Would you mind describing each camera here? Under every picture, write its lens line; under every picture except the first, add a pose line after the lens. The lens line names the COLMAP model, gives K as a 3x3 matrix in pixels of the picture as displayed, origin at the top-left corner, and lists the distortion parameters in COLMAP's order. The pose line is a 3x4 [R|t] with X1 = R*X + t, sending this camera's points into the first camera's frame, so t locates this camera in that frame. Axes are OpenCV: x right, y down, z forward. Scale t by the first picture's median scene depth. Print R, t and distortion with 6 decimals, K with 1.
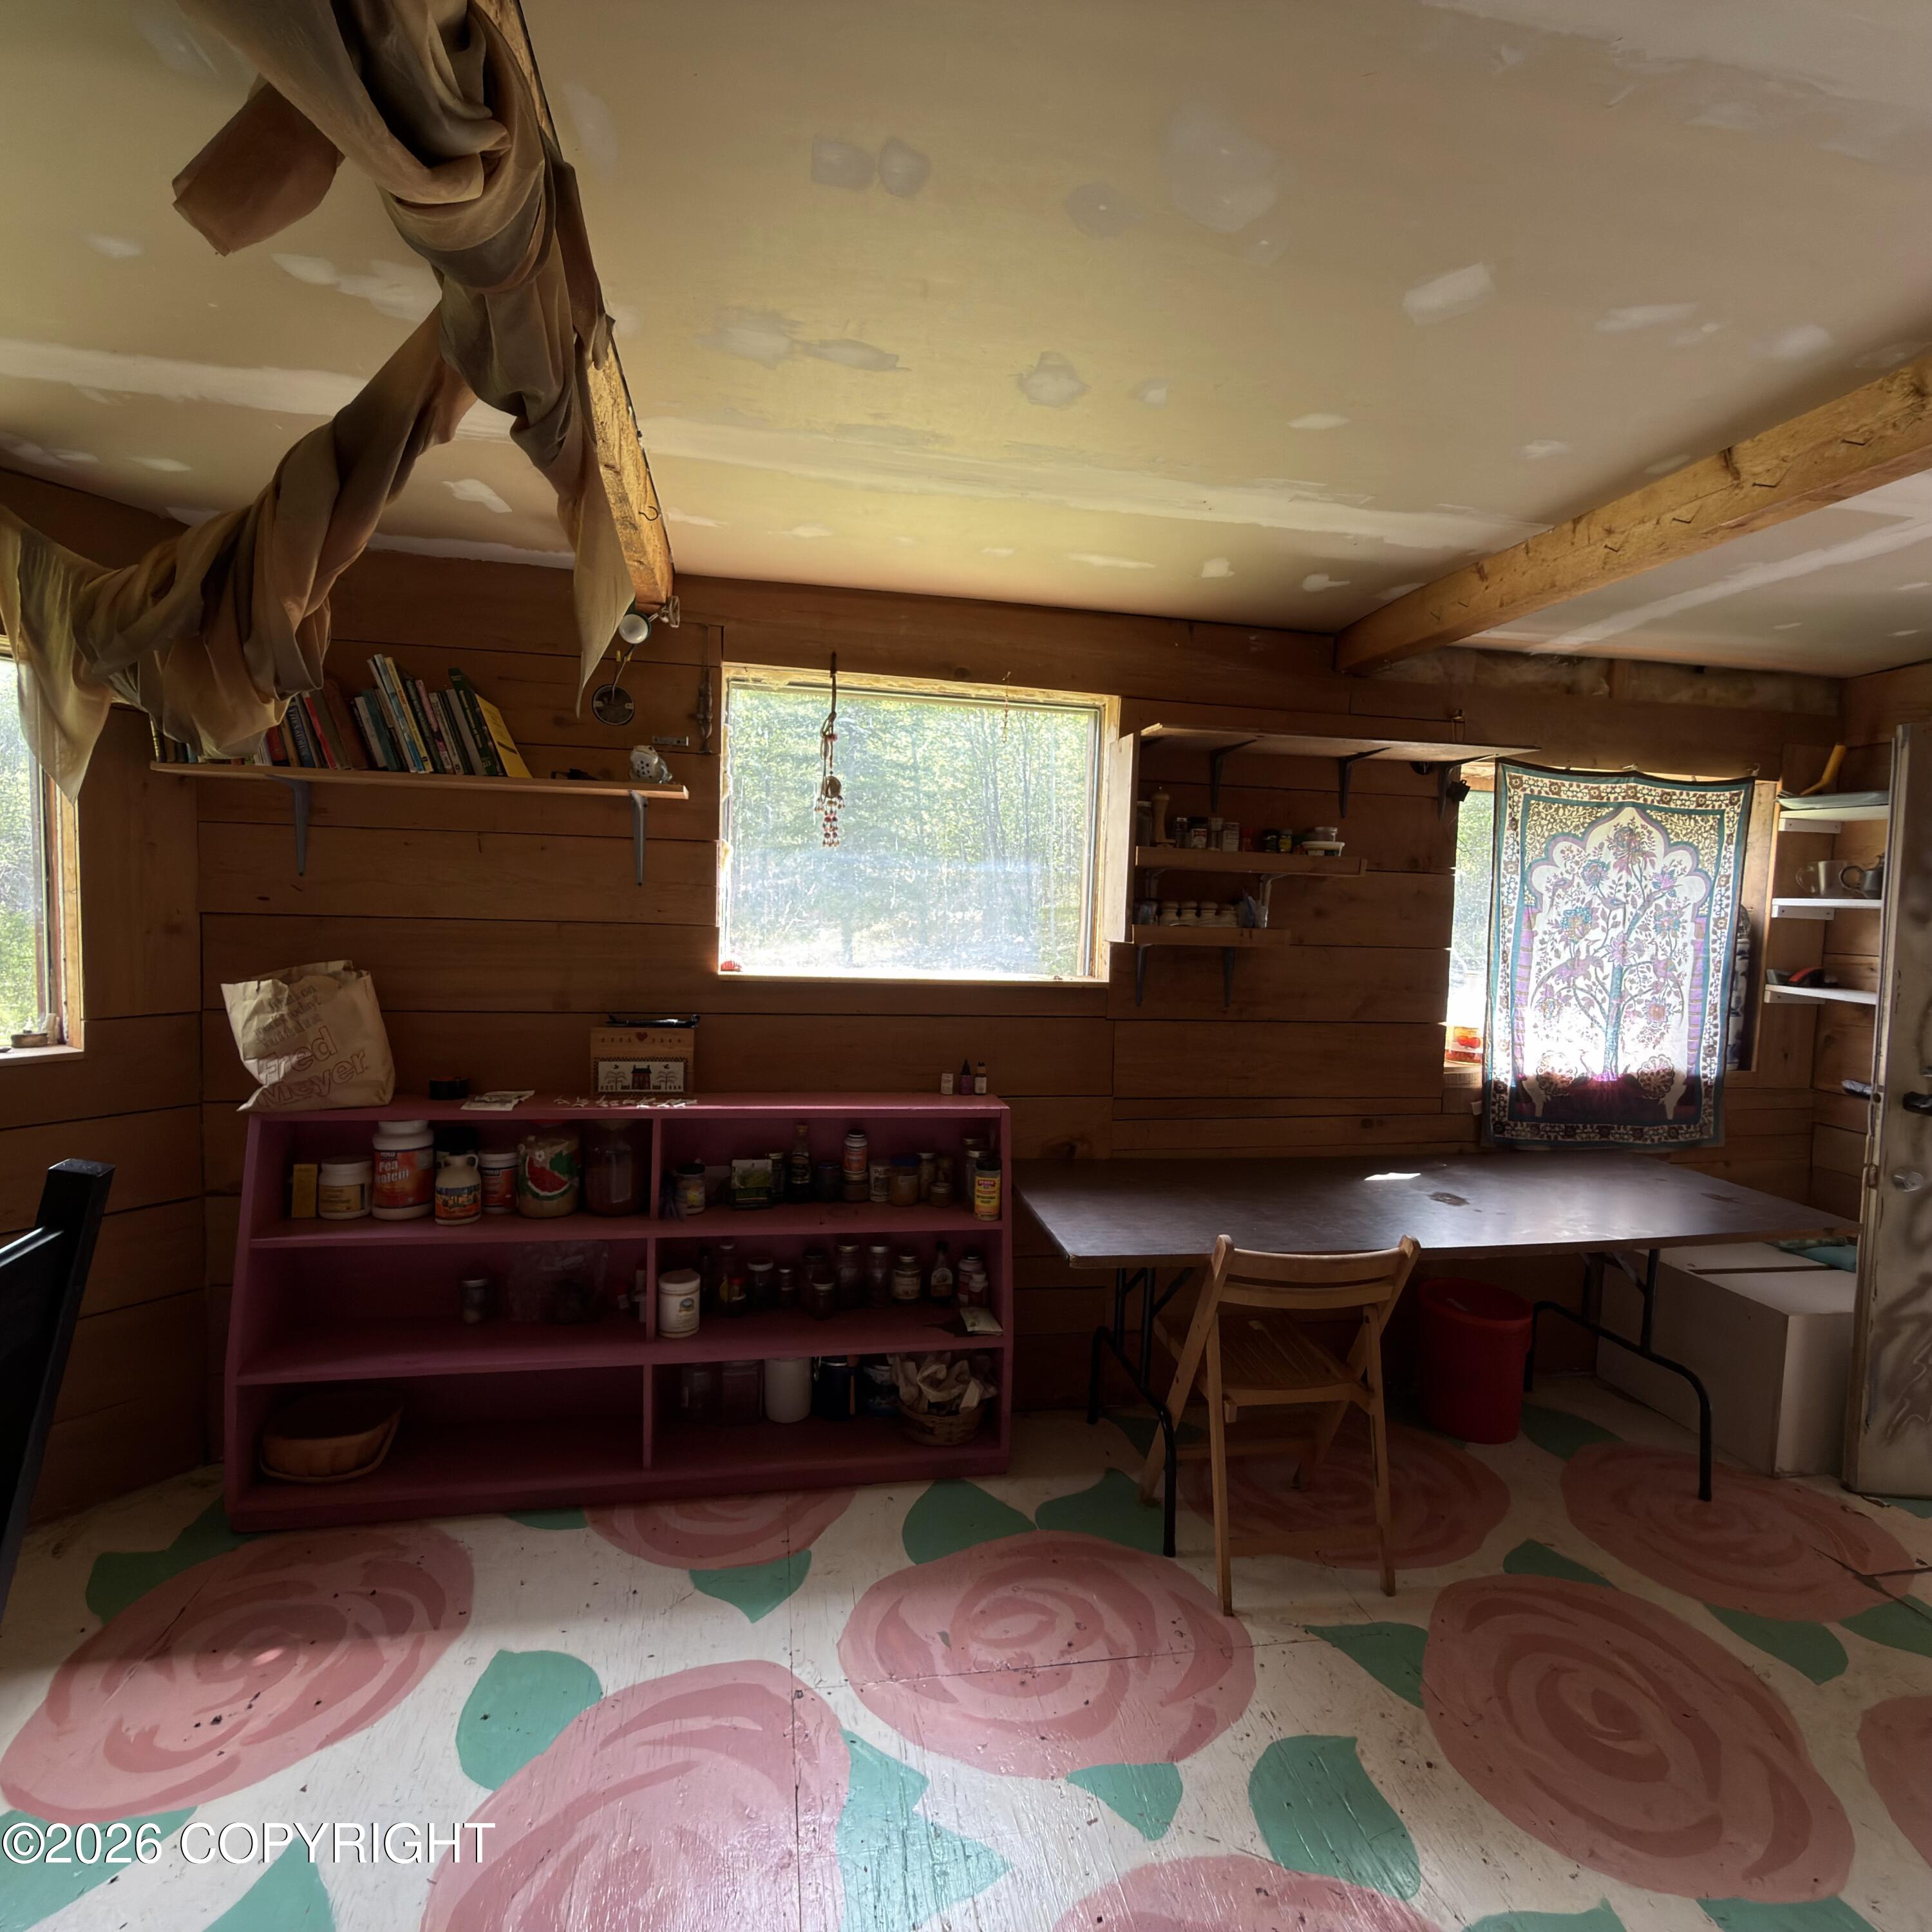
lens RADIAL K [[1023.6, 0, 964.7], [0, 1023.6, 964.0], [0, 0, 1]] dist [-0.004136, -0.000064]
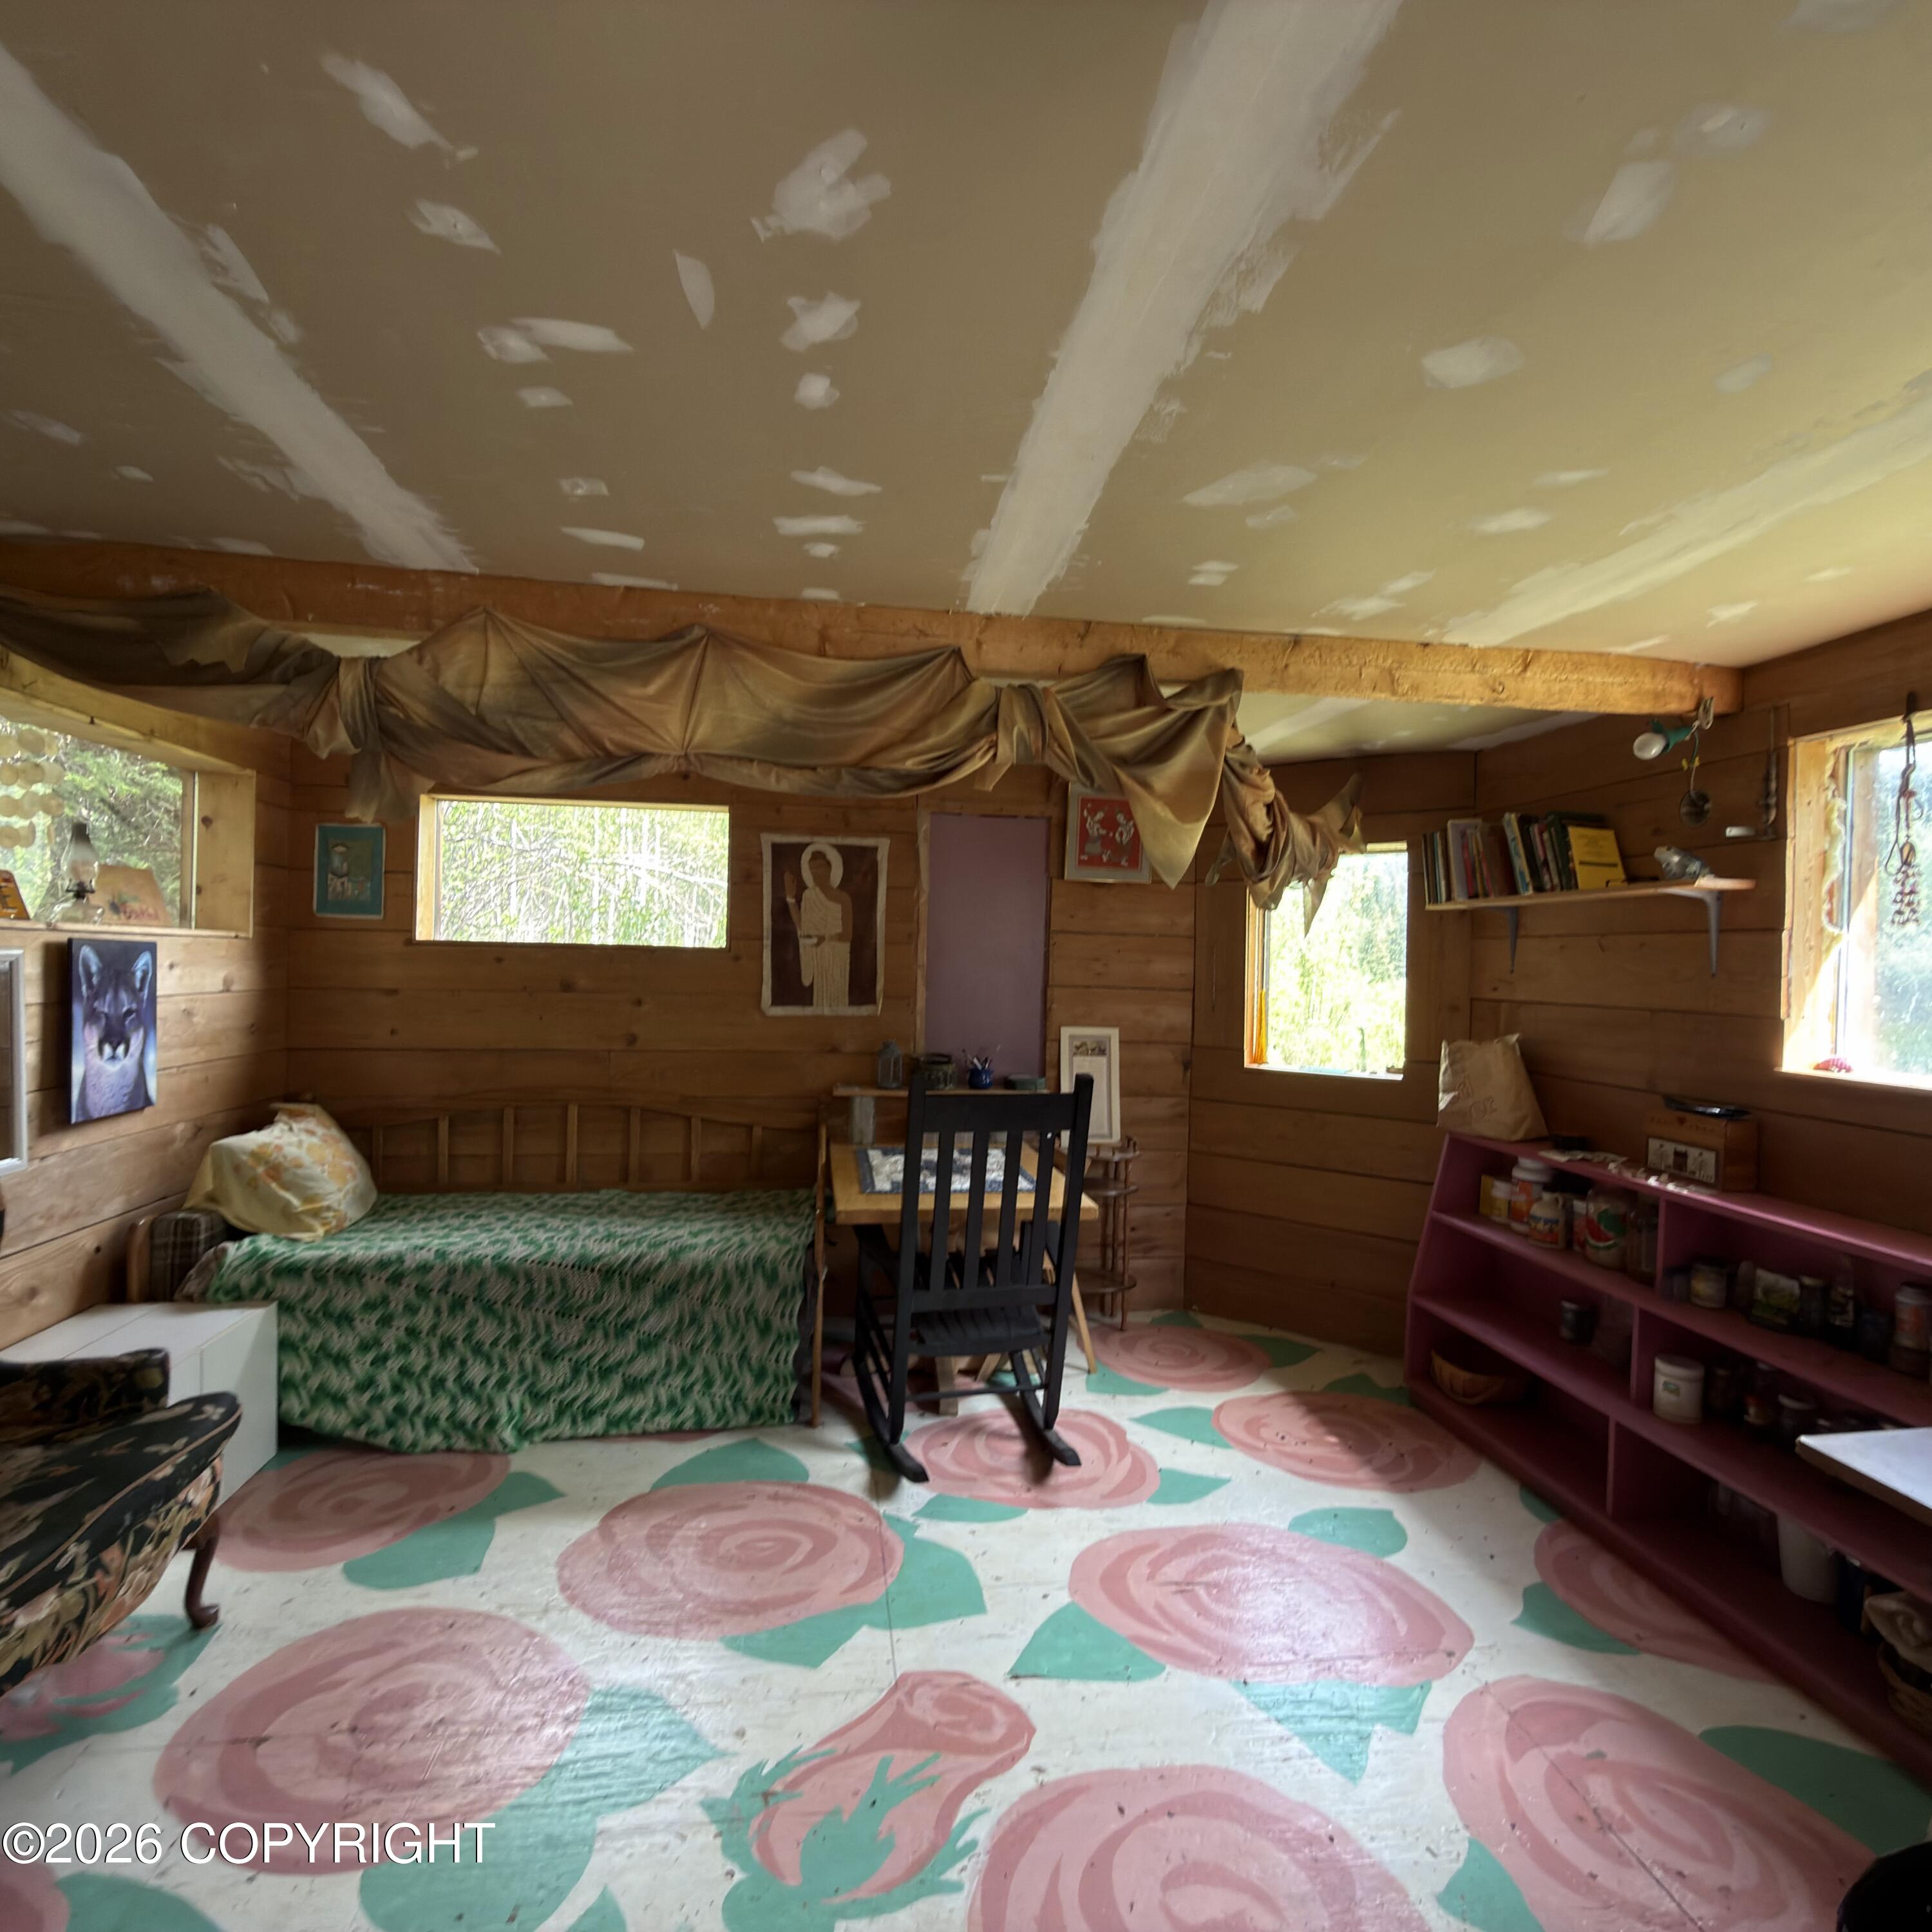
lens RADIAL K [[1023.6, 0, 969.1], [0, 1023.6, 969.0], [0, 0, 1]] dist [-0.004136, -0.000064]
pose [[-0.040221, -0.021742, -0.998954, 0.790904], [-0.084976, 0.996216, -0.018261, -0.002585], [0.995571, 0.084152, -0.041916, 0.322760]]
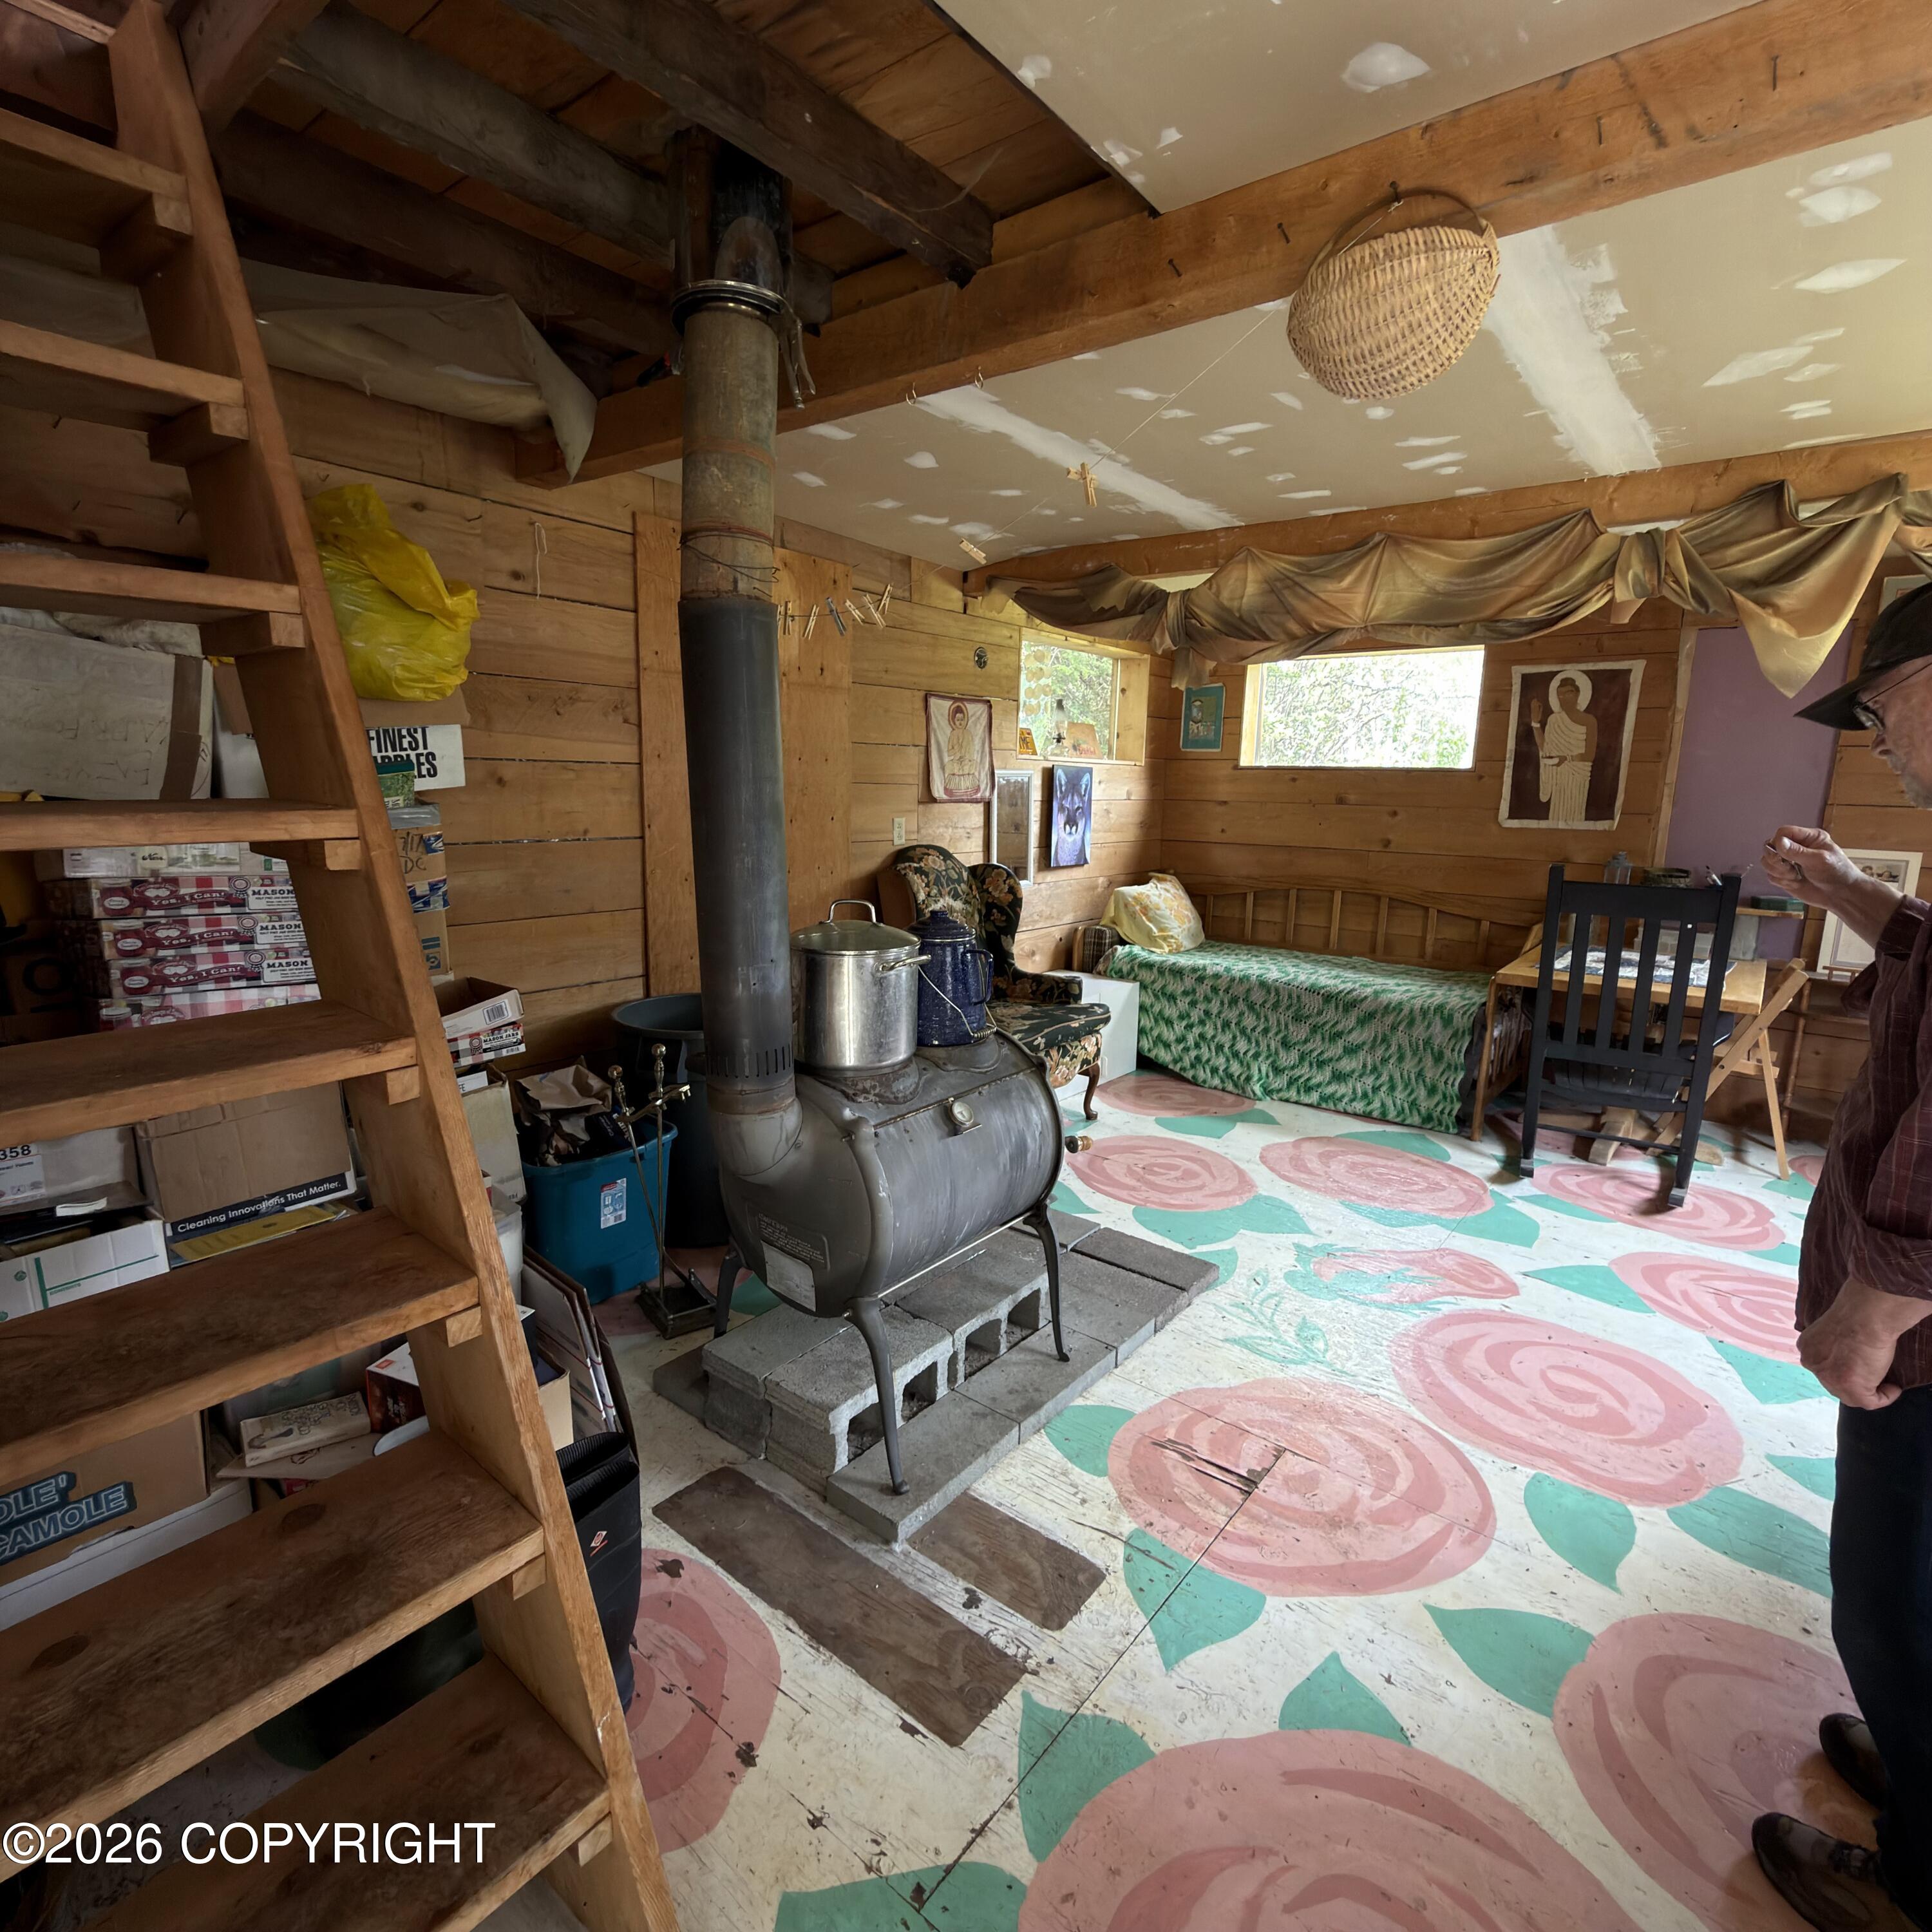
lens RADIAL K [[1023.6, 0, 962.2], [0, 1023.6, 966.6], [0, 0, 1]] dist [-0.004136, -0.000064]
pose [[-0.762302, 0.071497, -0.643261, 1.182951], [-0.082607, 0.975003, 0.206264, 0.013145], [0.641928, 0.210373, -0.737341, 0.753497]]
